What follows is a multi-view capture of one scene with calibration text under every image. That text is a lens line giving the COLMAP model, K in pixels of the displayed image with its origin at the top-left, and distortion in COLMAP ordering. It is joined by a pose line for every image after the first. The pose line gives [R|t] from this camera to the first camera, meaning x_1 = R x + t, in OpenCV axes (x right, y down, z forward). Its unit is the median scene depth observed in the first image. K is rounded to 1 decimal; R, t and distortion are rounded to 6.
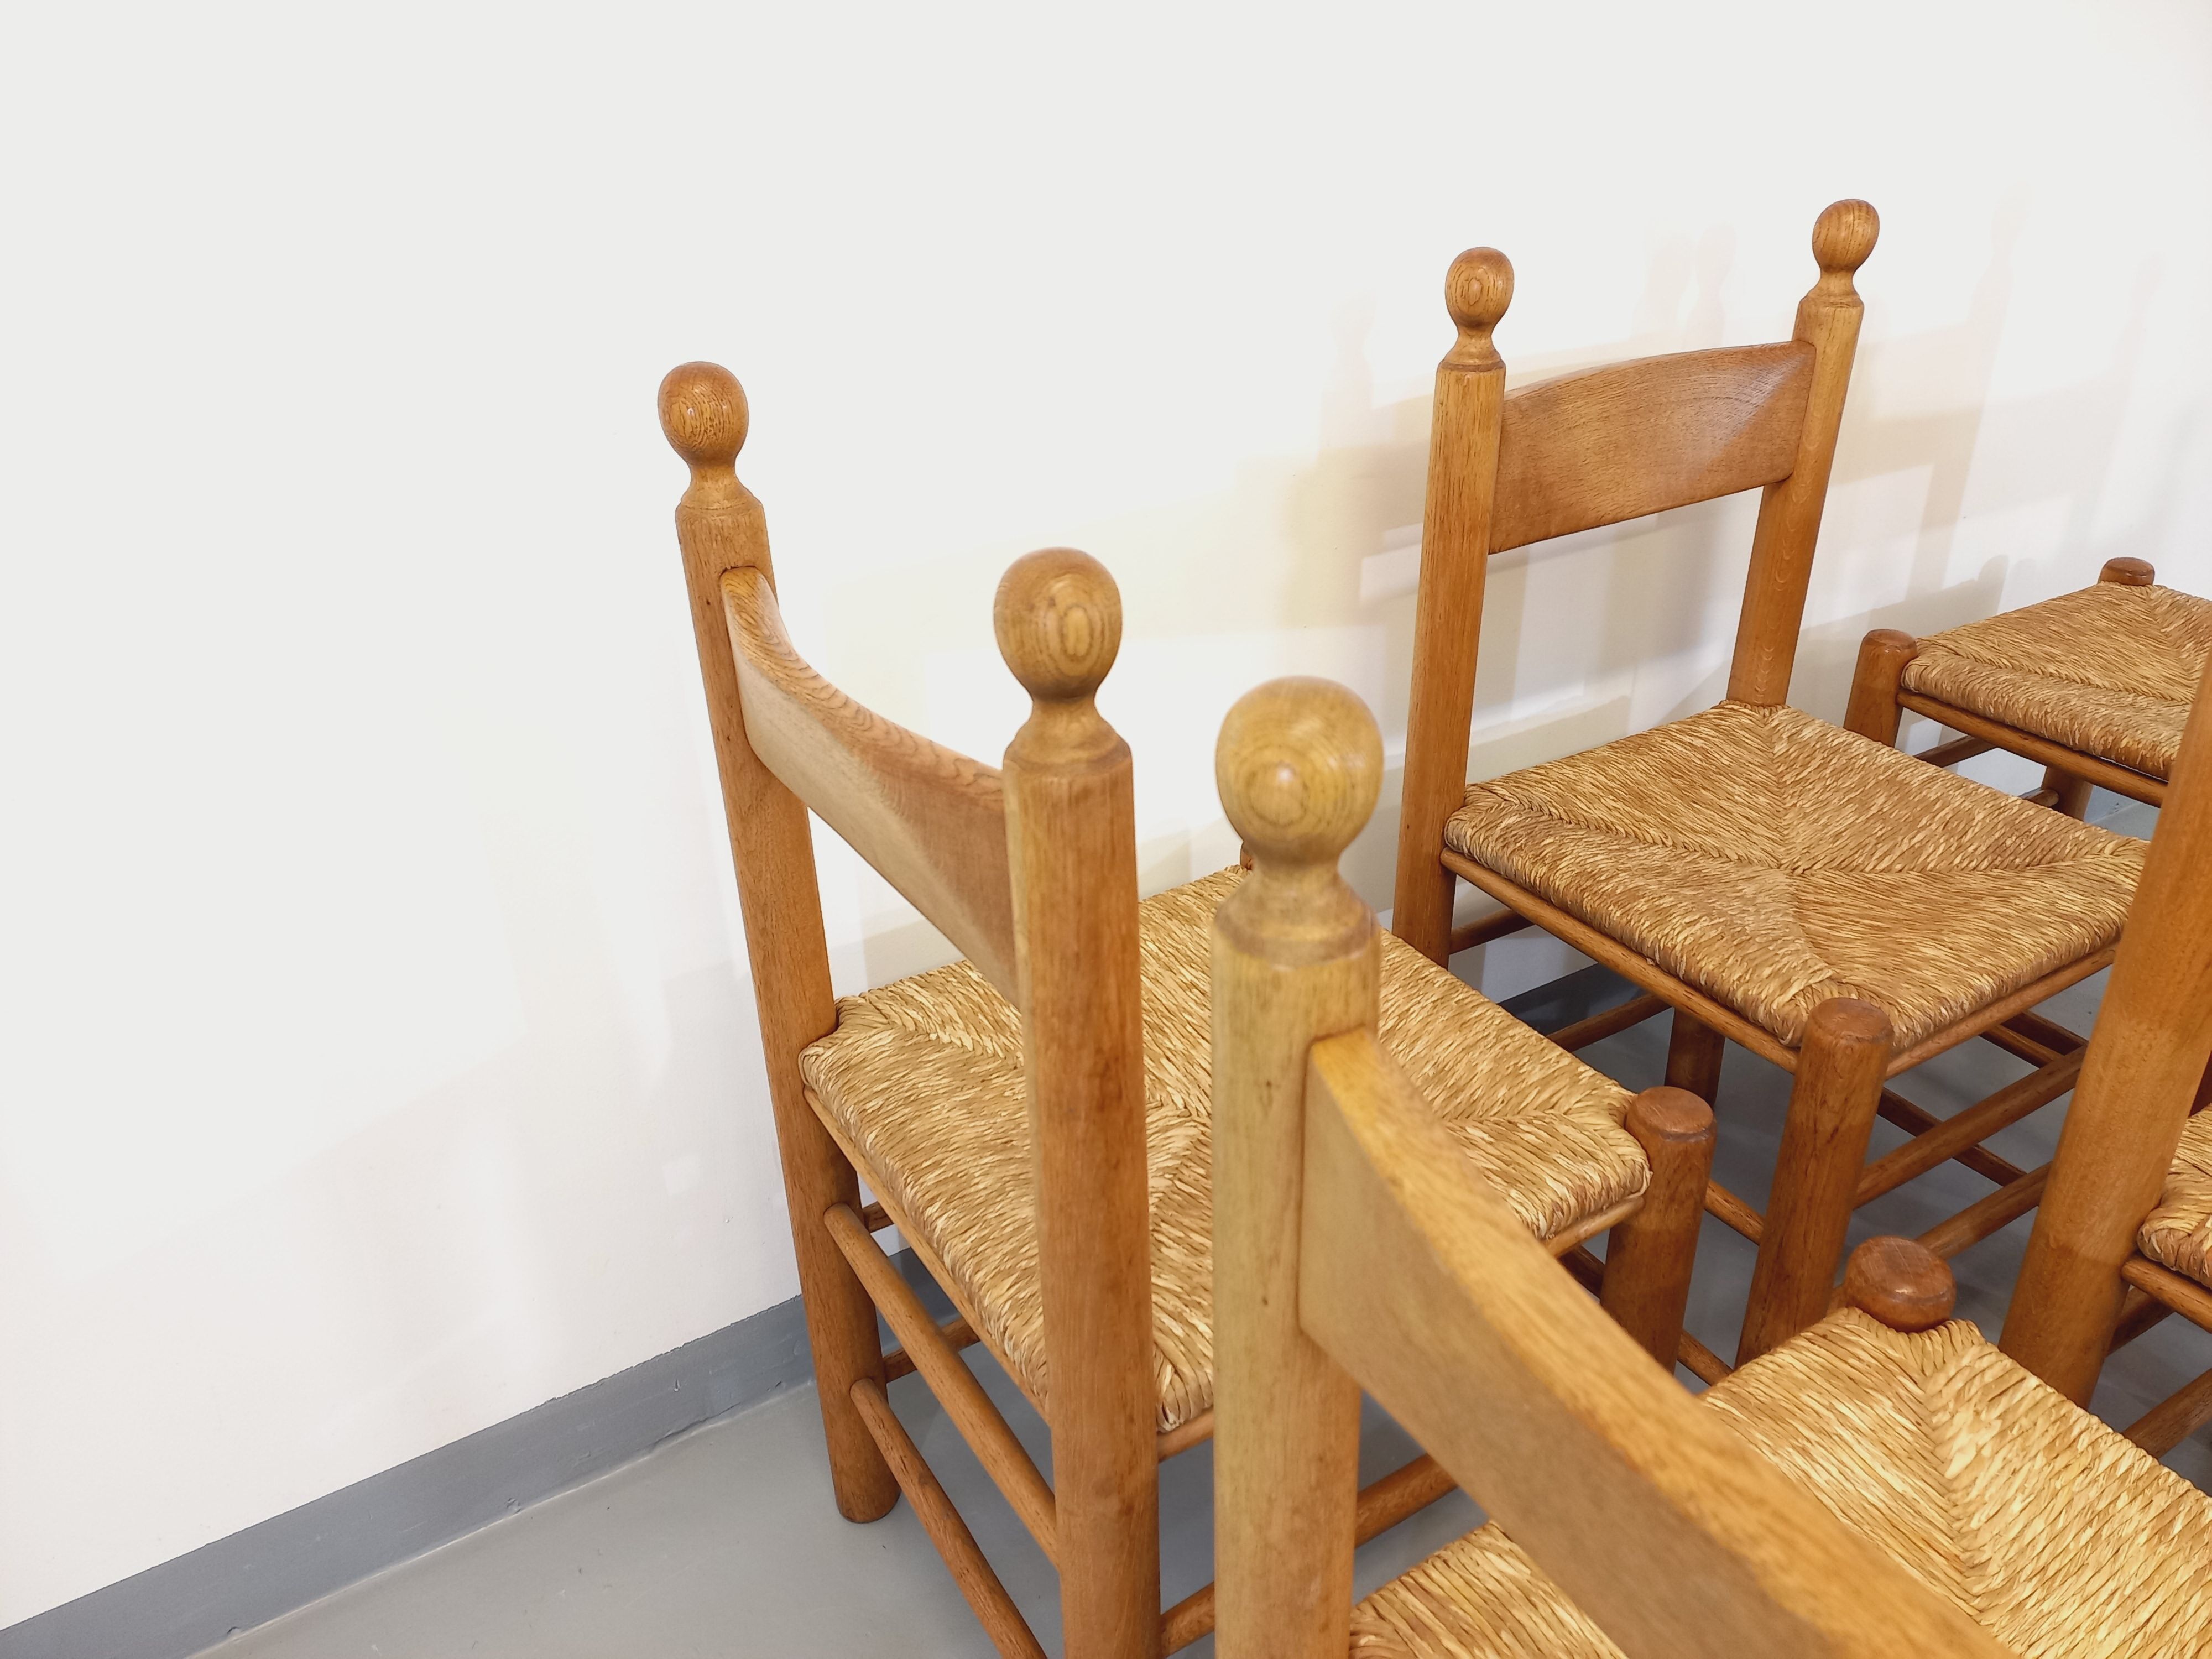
lens RADIAL K [[1608.8, 0, 1124.9], [0, 1608.8, 818.3], [0, 0, 1]] dist [0.082989, -0.073895]
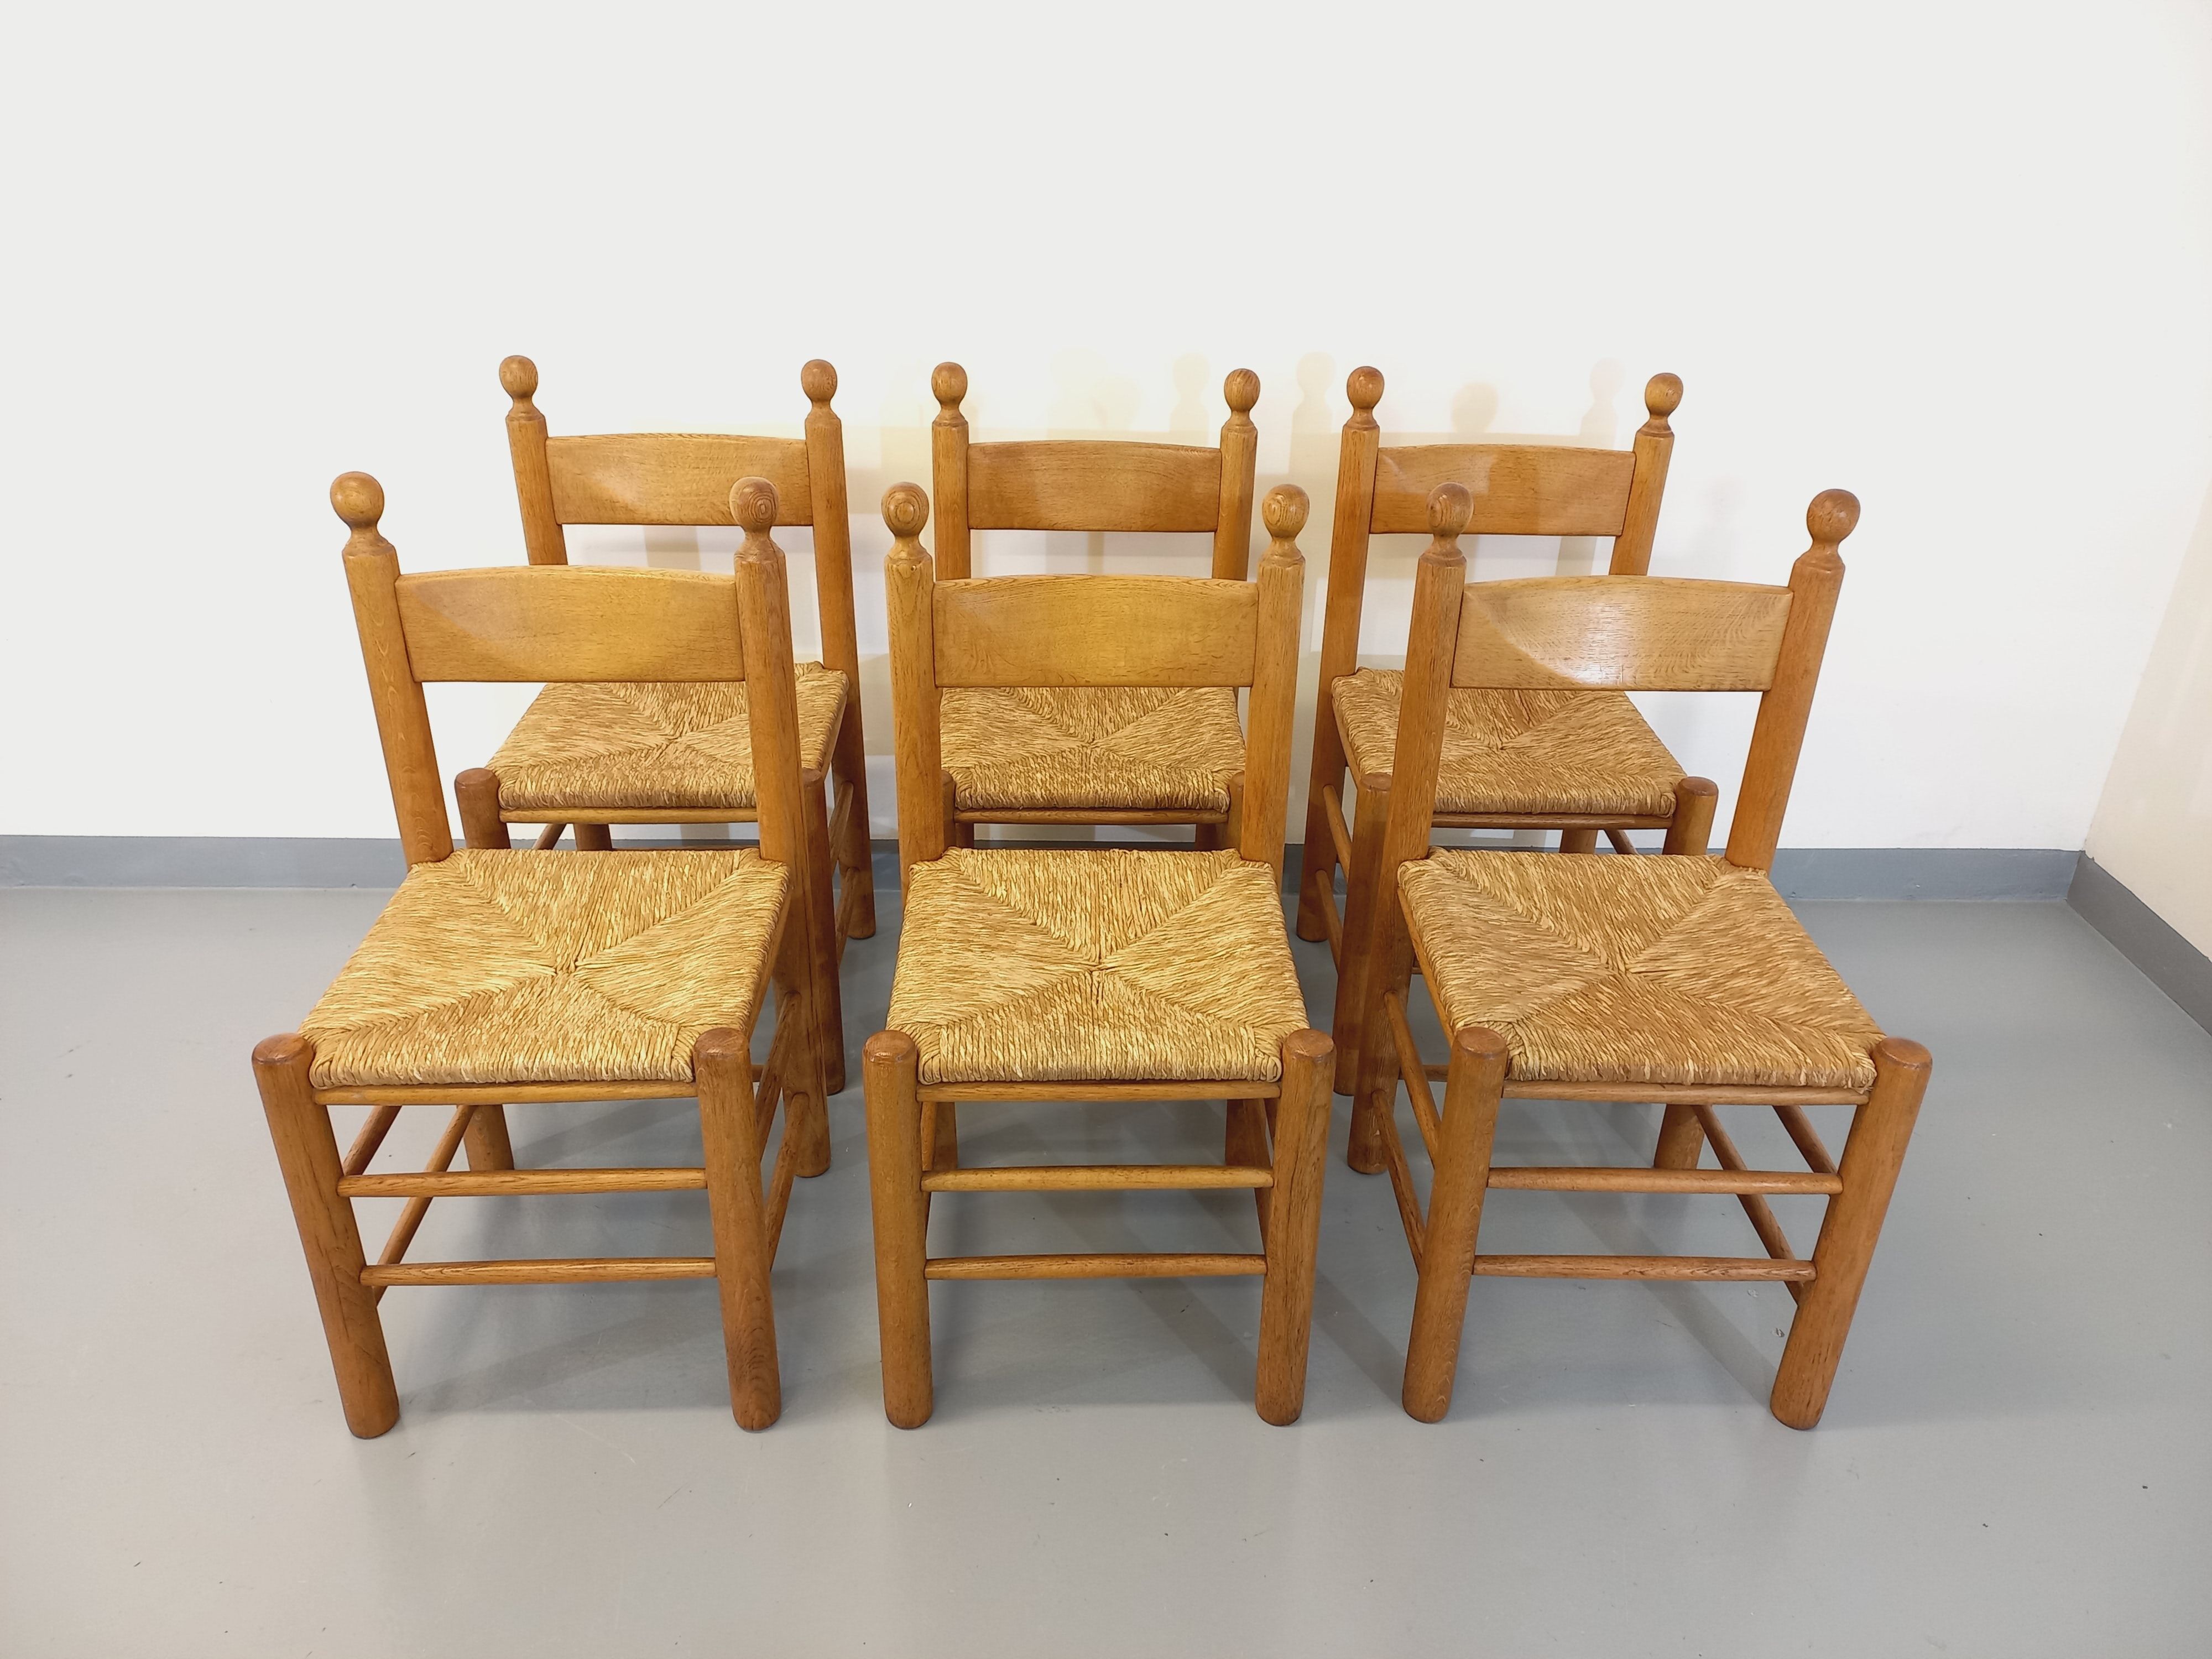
lens RADIAL K [[1608.8, 0, 1110.3], [0, 1608.8, 815.1], [0, 0, 1]] dist [0.082989, -0.073895]
pose [[0.862697, 0.267283, -0.429318, 1.205624], [-0.266799, 0.961716, 0.062620, -0.010188], [0.429619, 0.060520, 0.900980, -0.532070]]
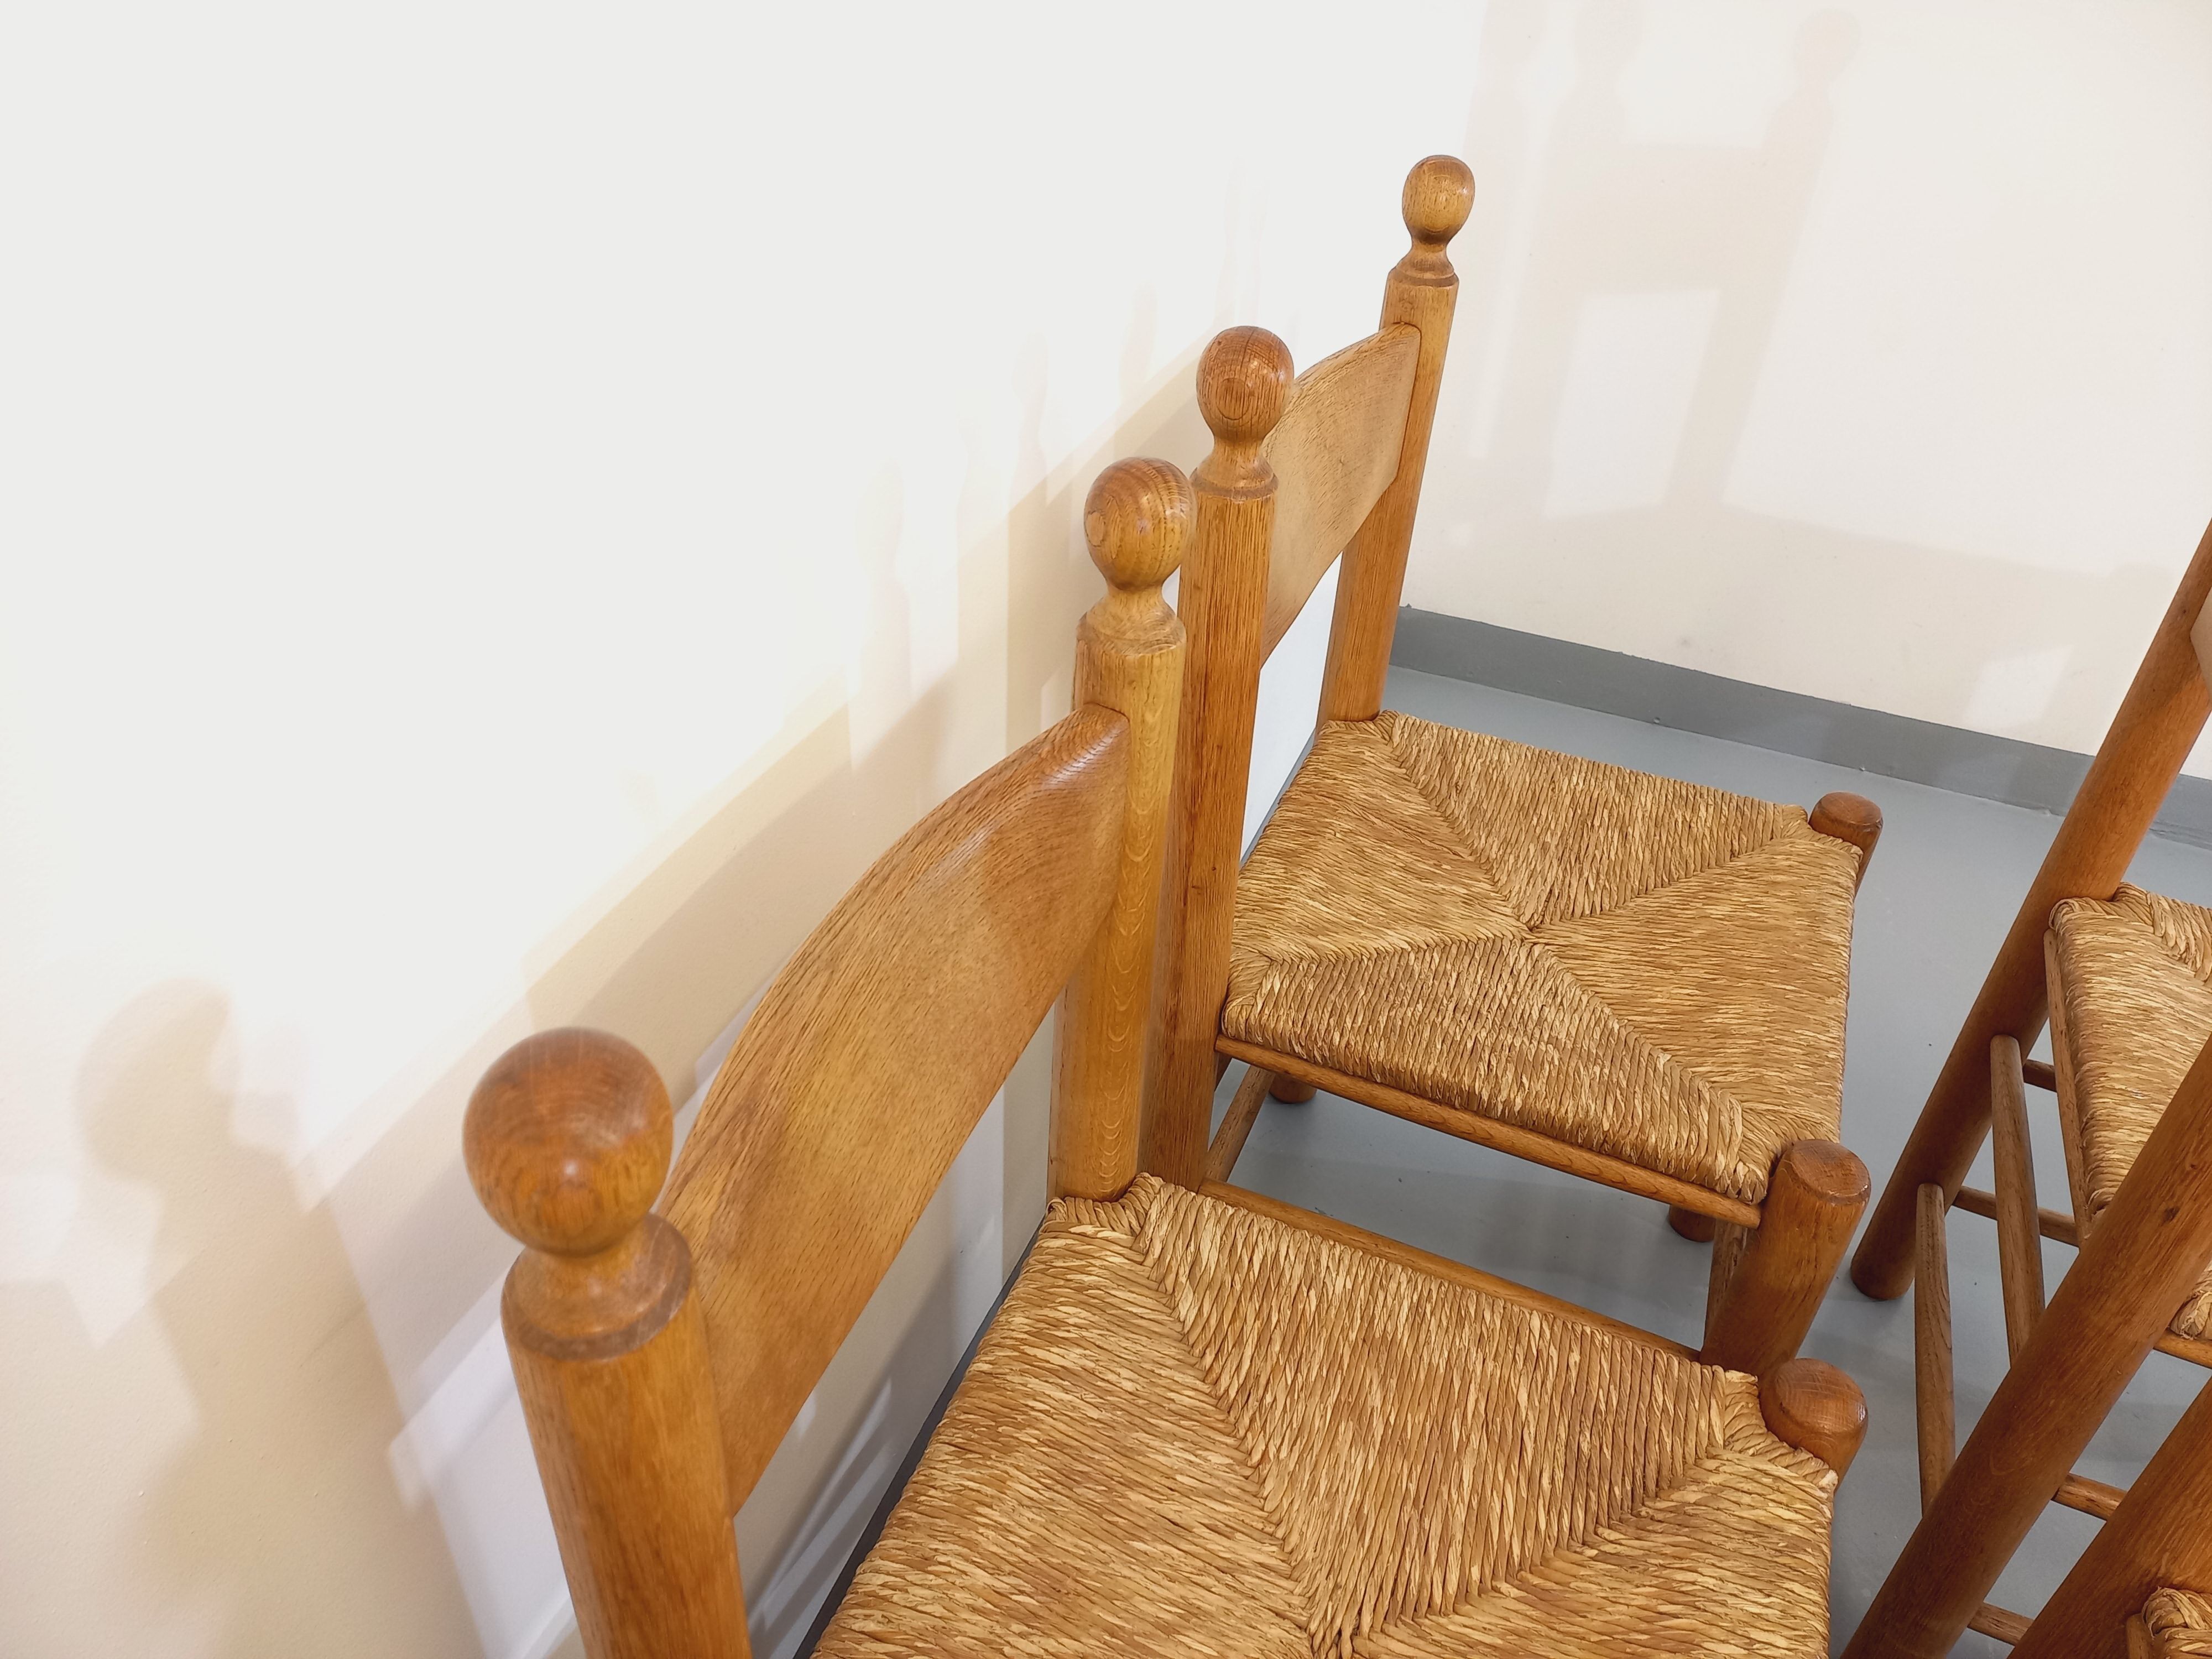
lens RADIAL K [[1608.8, 0, 1106.2], [0, 1608.8, 818.6], [0, 0, 1]] dist [0.082989, -0.073895]
pose [[0.797958, -0.306237, 0.519116, 0.137003], [0.221753, 0.950056, 0.219589, -0.403185], [-0.560436, -0.060108, 0.826014, 0.599734]]
